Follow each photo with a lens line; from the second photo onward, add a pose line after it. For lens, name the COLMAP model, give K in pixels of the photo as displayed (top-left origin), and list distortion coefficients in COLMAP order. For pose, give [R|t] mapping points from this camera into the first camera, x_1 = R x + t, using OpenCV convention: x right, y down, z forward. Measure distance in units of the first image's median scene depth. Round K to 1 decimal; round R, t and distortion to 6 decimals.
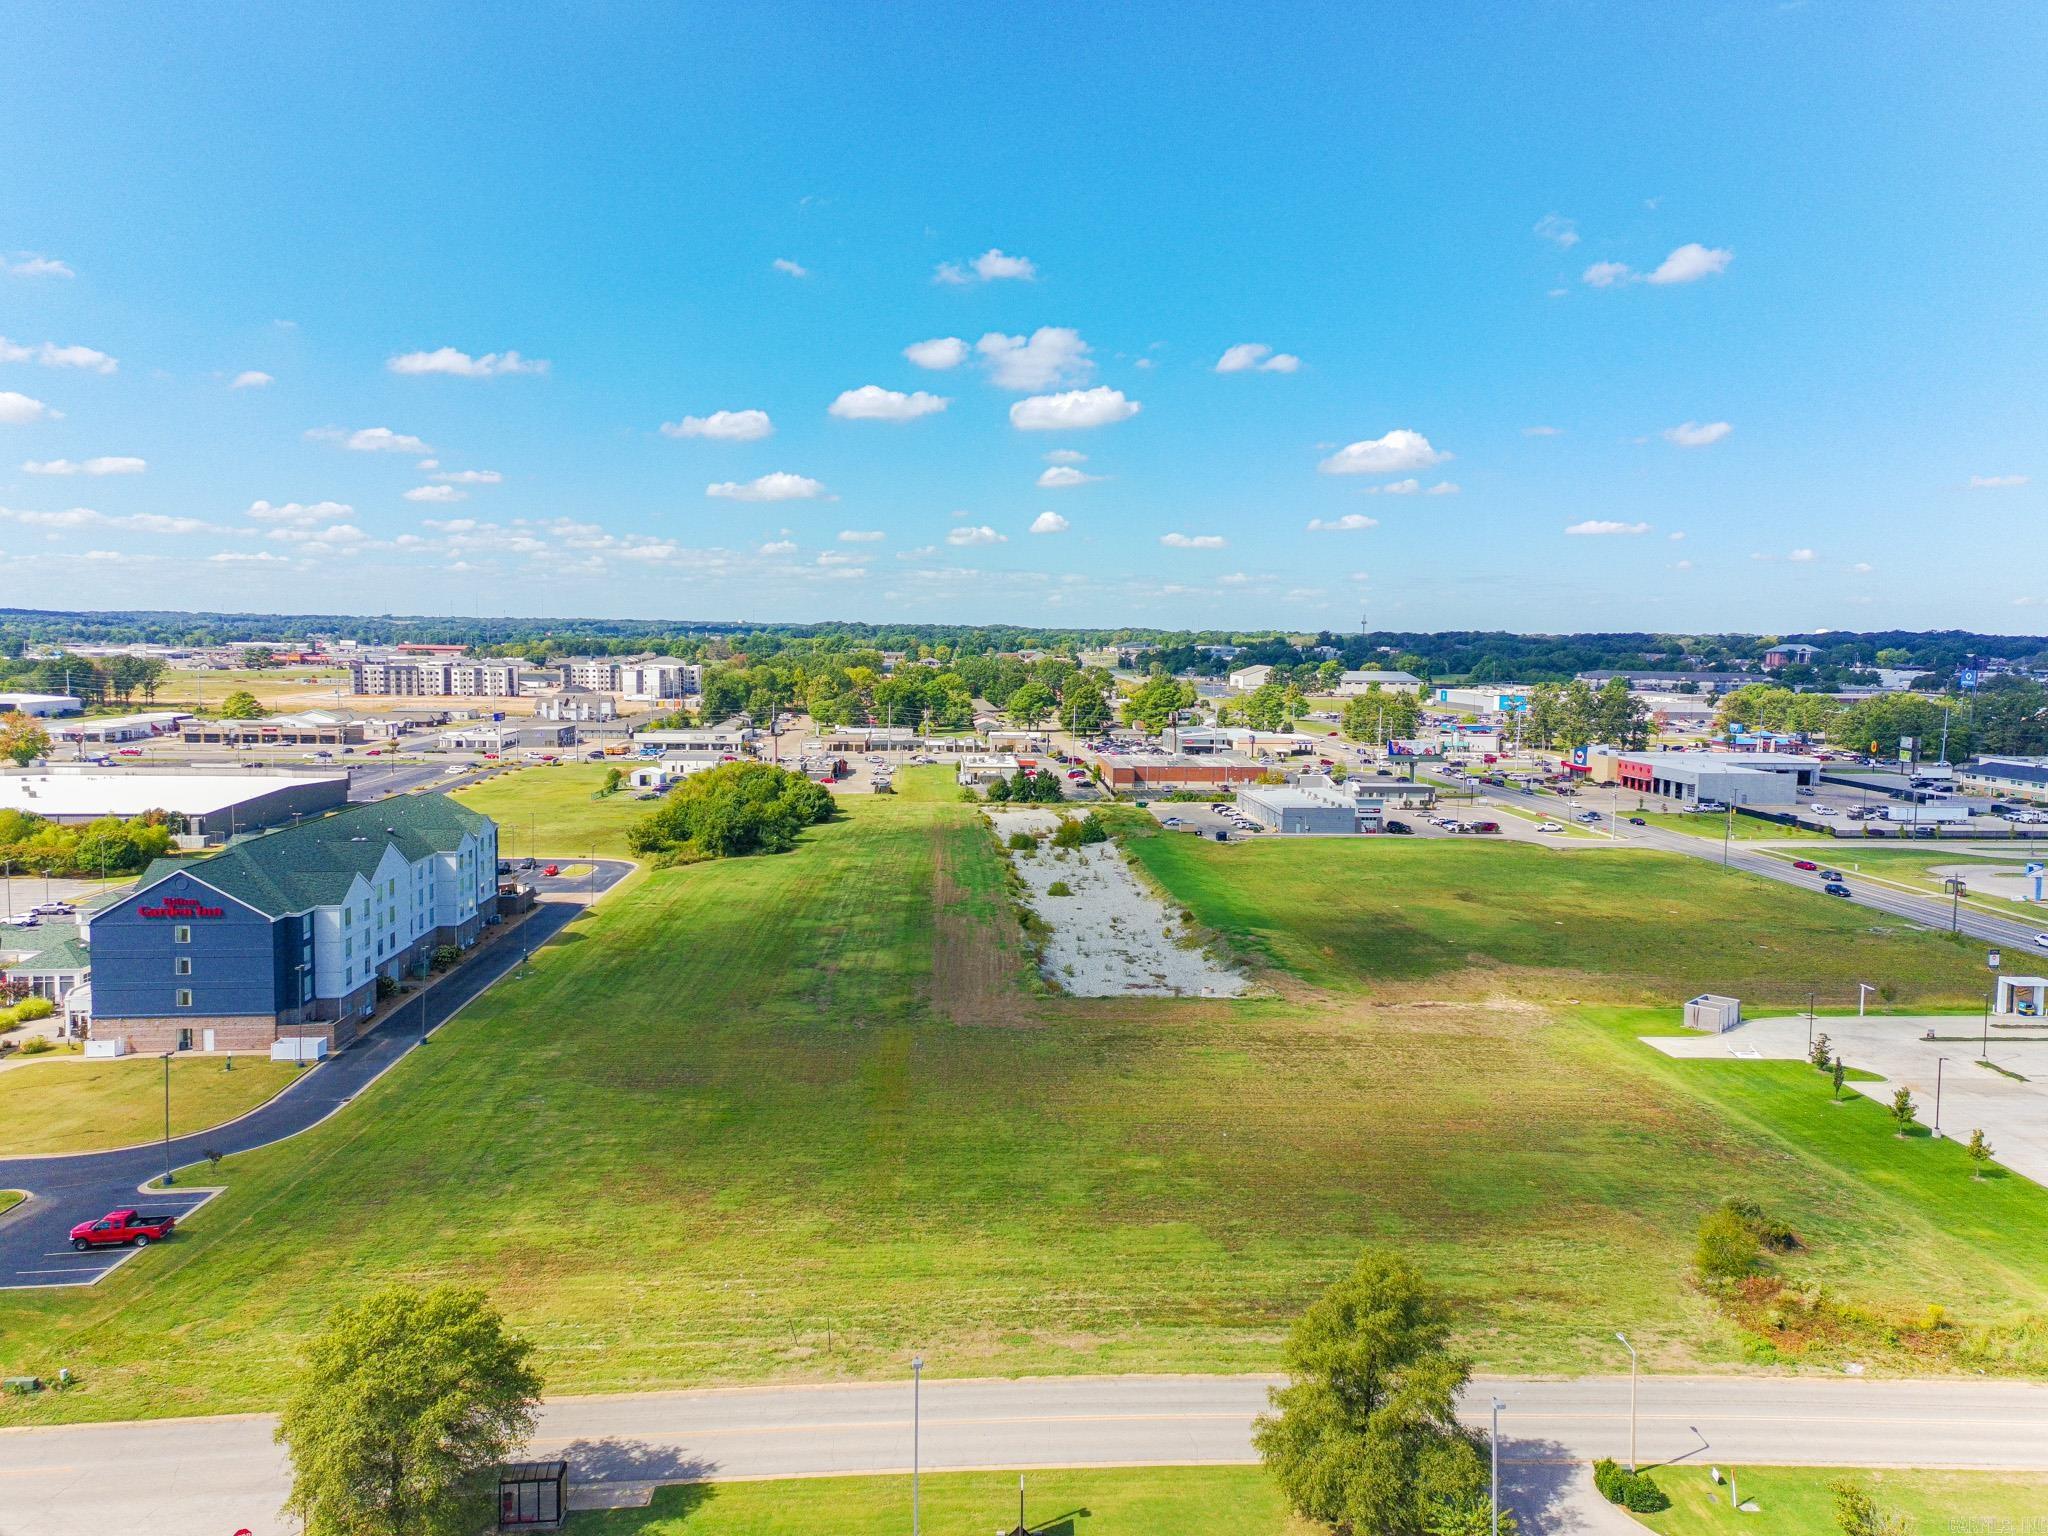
lens RADIAL K [[1490.8, 0, 1034.8], [0, 1490.8, 767.5], [0, 0, 1]] dist [0.125206, -0.048024]
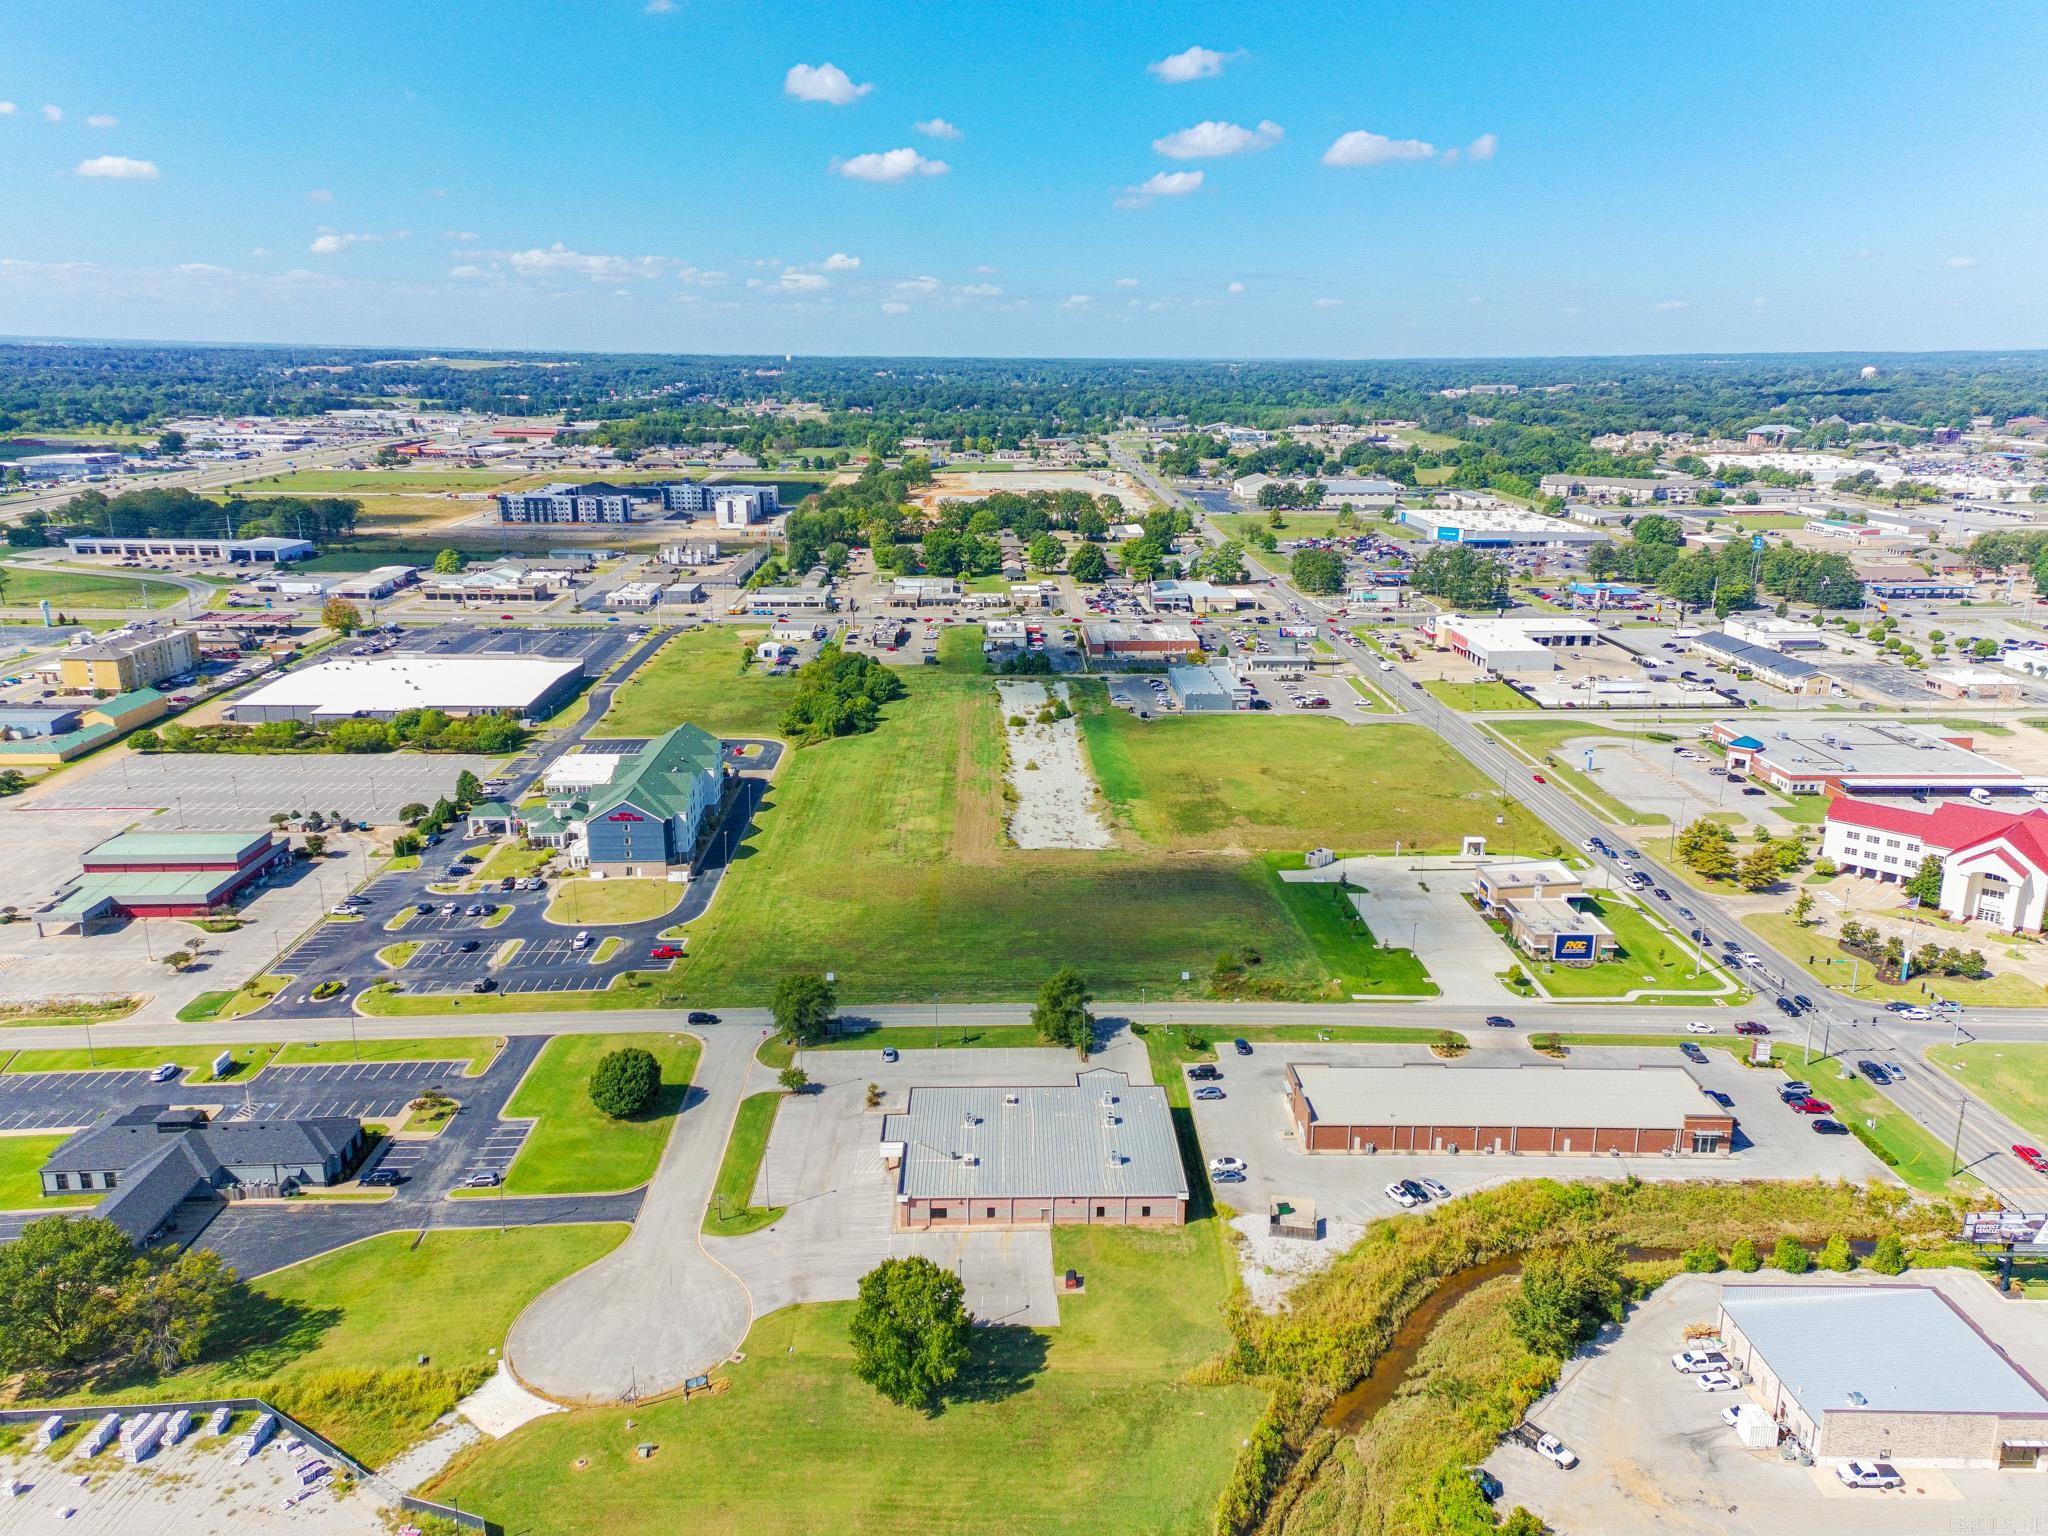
lens RADIAL K [[1490.8, 0, 1040.0], [0, 1490.8, 766.4], [0, 0, 1]] dist [0.125206, -0.048024]
pose [[0.999495, 0.003456, -0.031591, 0.104440], [0.002286, 0.983672, 0.179958, -0.294991], [0.031697, -0.179940, 0.983167, -0.900843]]
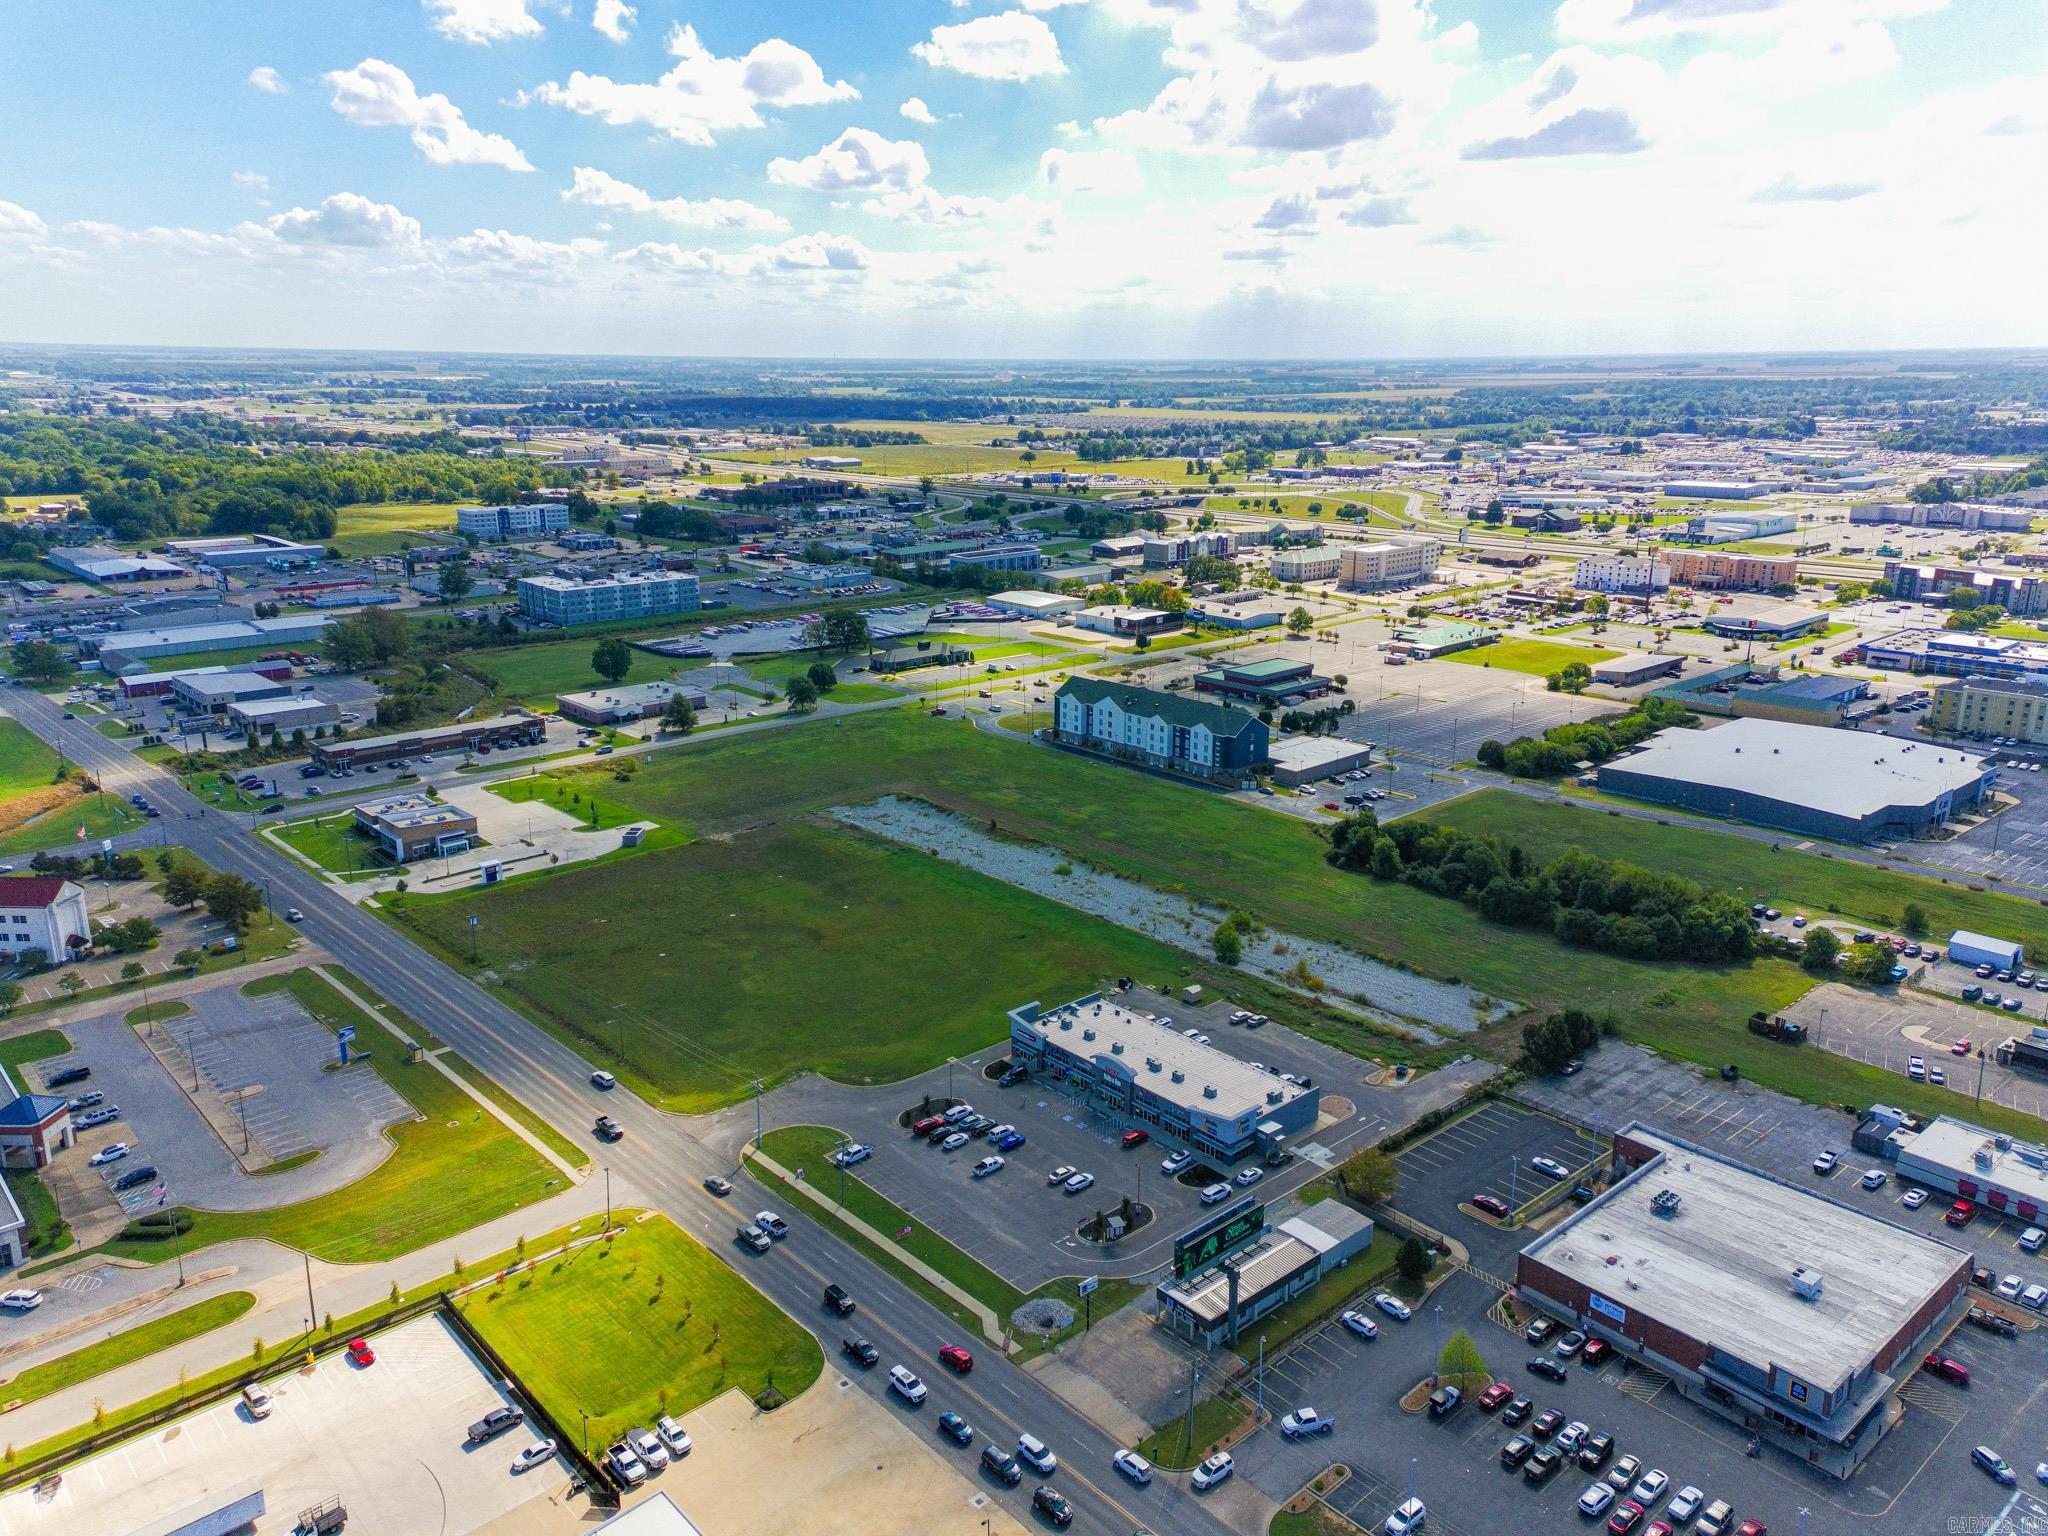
lens RADIAL K [[1490.8, 0, 1039.3], [0, 1490.8, 771.2], [0, 0, 1]] dist [0.125206, -0.048024]
pose [[-0.780952, 0.157283, -0.604463, 1.128293], [-0.066859, 0.941163, 0.331274, -0.609913], [0.621002, 0.299123, -0.724487, 2.555273]]
